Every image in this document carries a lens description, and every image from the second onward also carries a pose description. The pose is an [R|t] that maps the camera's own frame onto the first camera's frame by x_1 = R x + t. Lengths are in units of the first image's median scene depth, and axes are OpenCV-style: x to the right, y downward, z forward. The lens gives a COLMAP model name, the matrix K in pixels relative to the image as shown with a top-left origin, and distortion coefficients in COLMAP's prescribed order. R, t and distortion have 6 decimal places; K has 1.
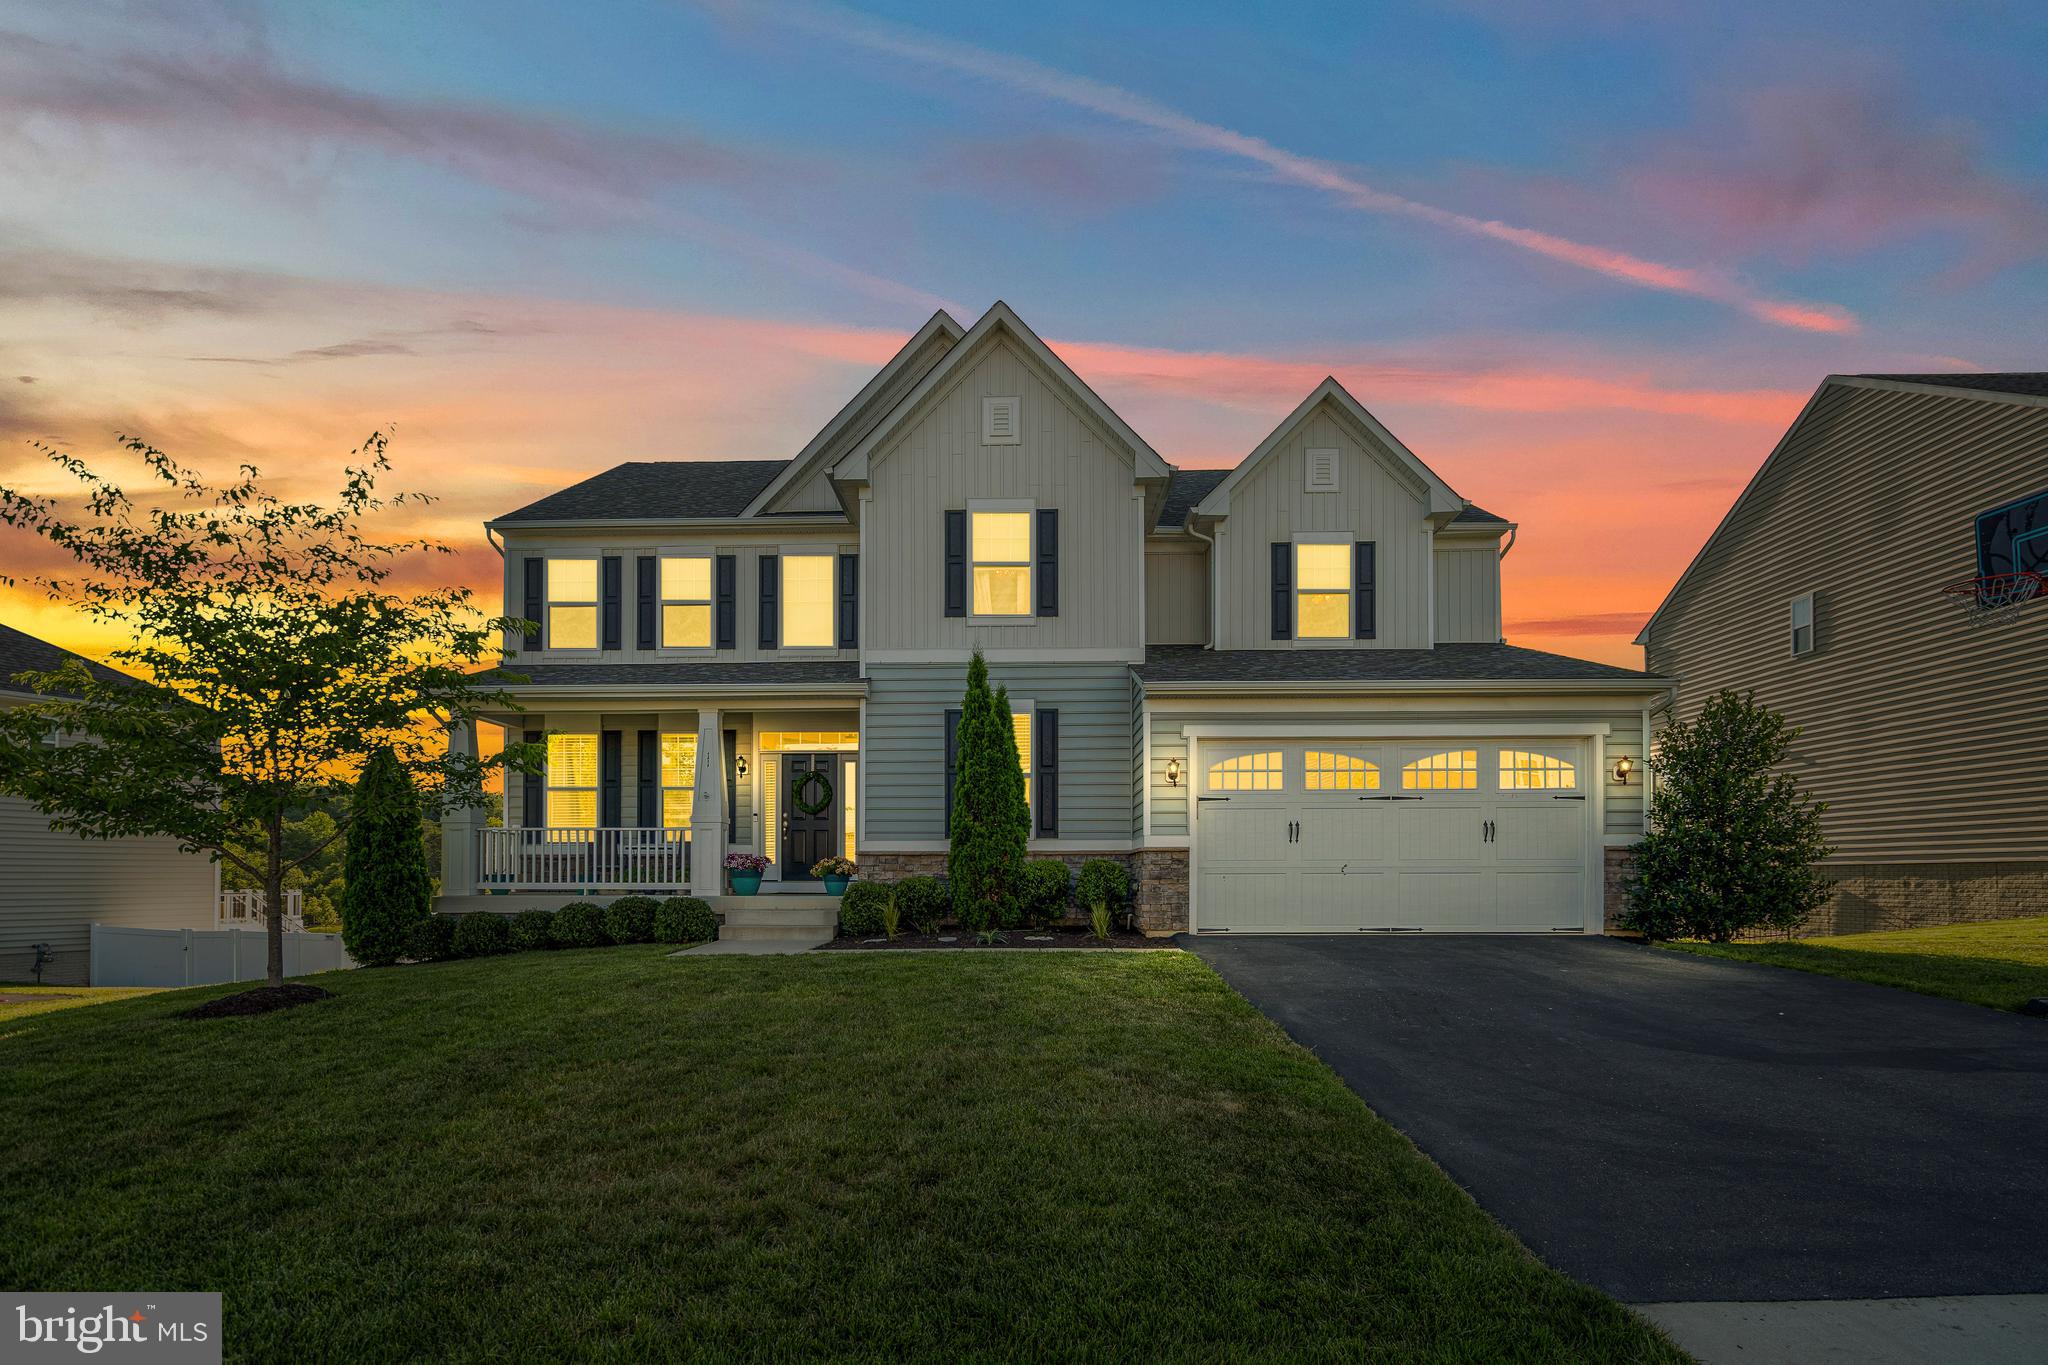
lens RADIAL K [[1009.8, 0, 1003.8], [0, 1009.8, 867.4], [0, 0, 1]] dist [0.001086, 0.001026]
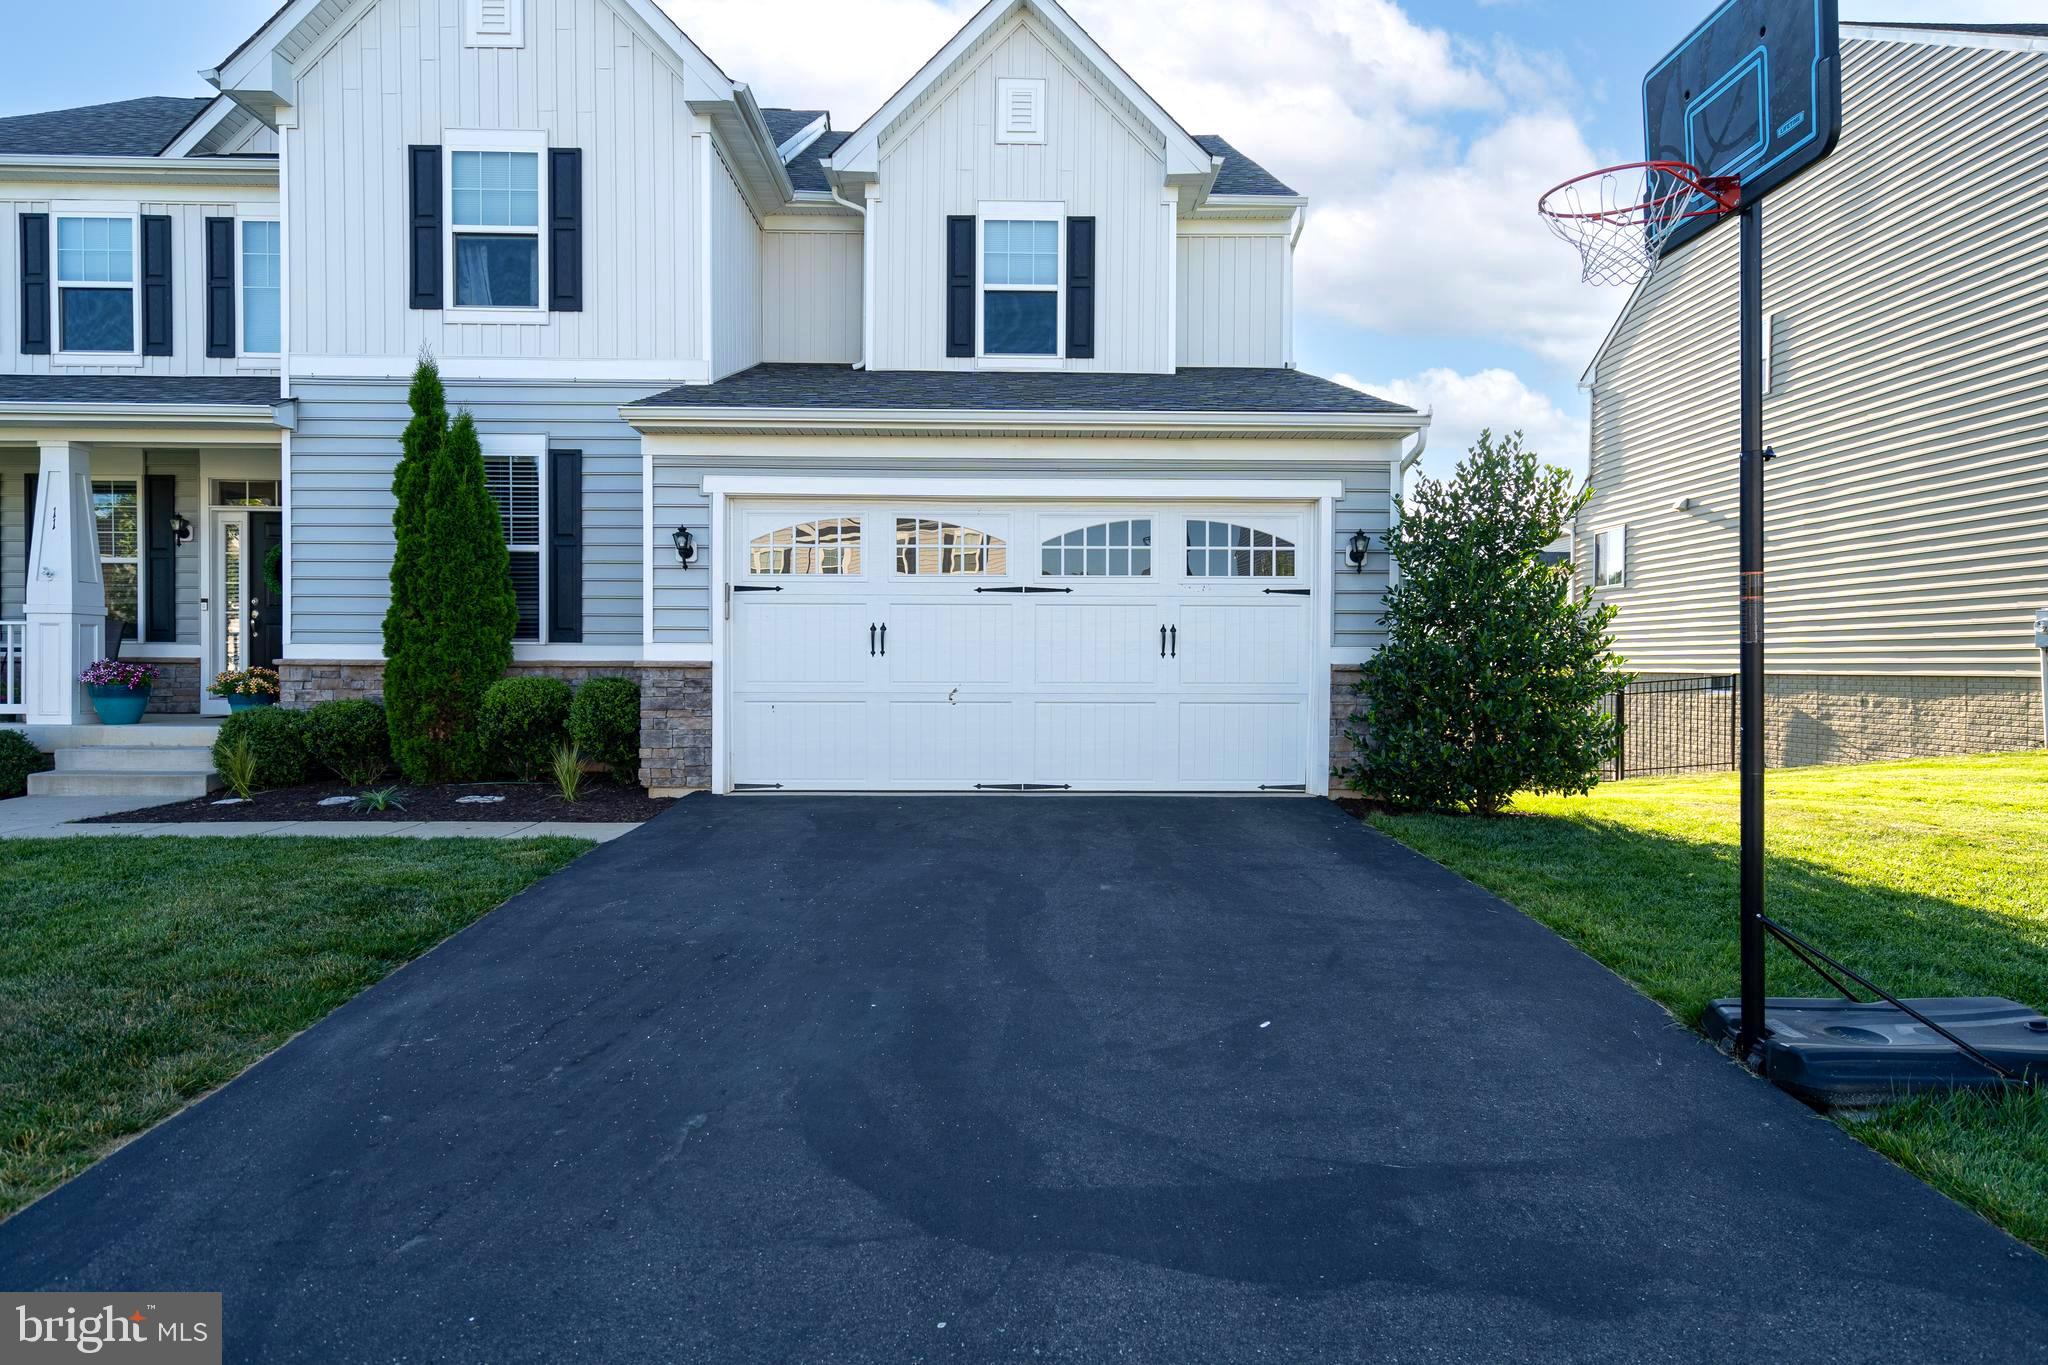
lens RADIAL K [[1170.7, 0, 1024.0], [0, 1170.7, 682.5], [0, 0, 1]] dist [0.011301, 0.001315]
pose [[0.999068, 0.006024, 0.042751, 0.320829], [-0.007232, 0.999577, 0.028168, -0.026716], [-0.042564, -0.028450, 0.998689, 0.206021]]
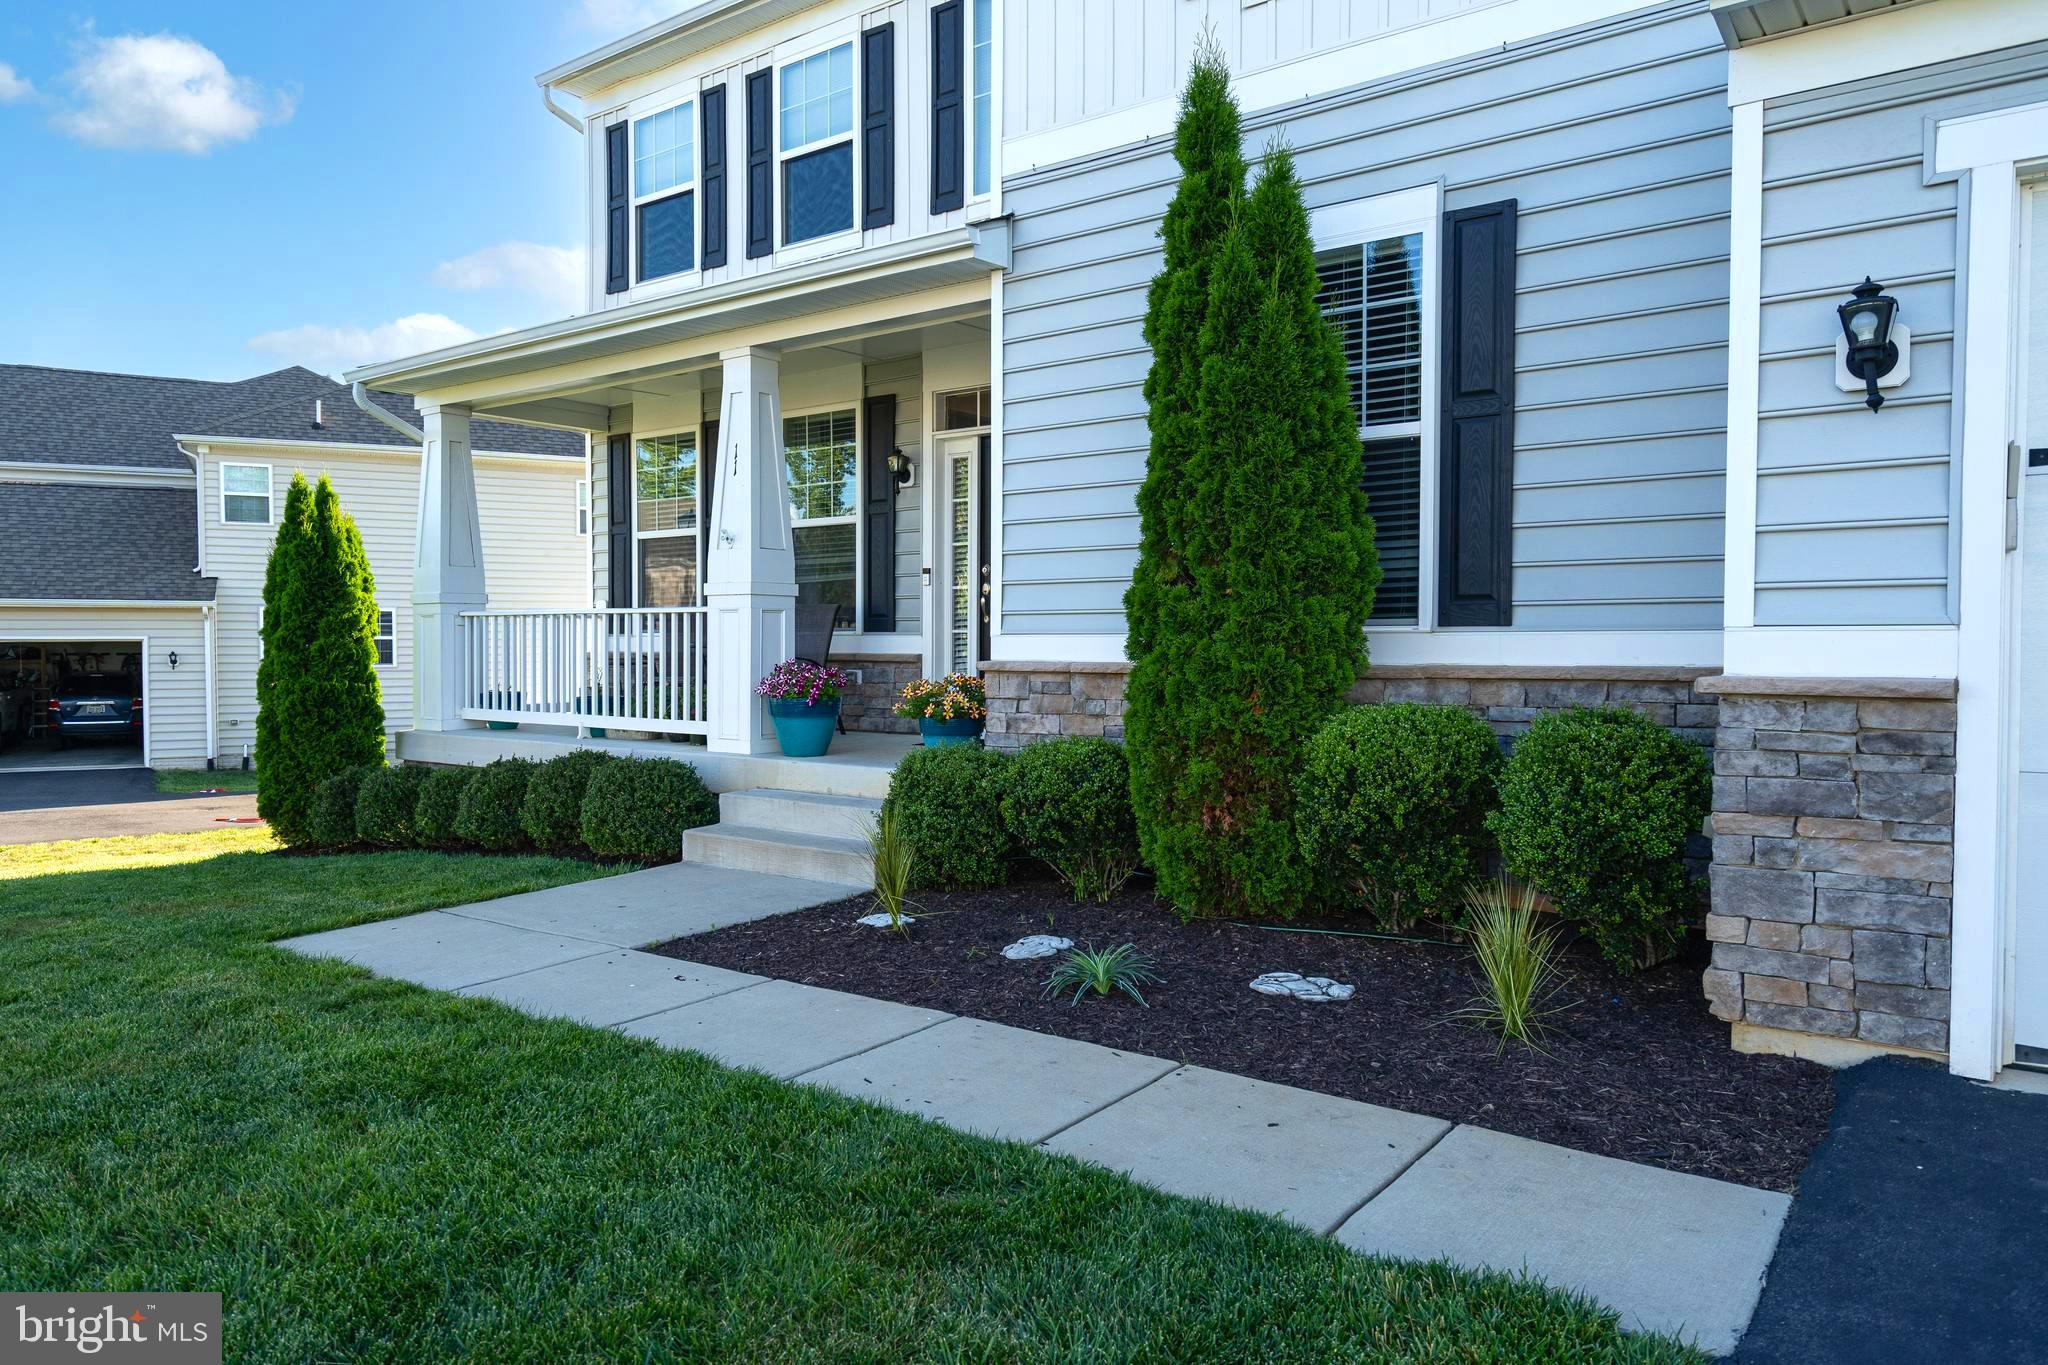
lens RADIAL K [[1380.8, 0, 930.2], [0, 1380.8, 684.3], [0, 0, 1]] dist [0.009182, 0.002649]
pose [[0.796495, 0.019014, -0.604346, 0.170370], [0.008107, 0.999080, 0.042118, -0.030704], [0.604591, -0.038446, 0.795608, 0.565635]]
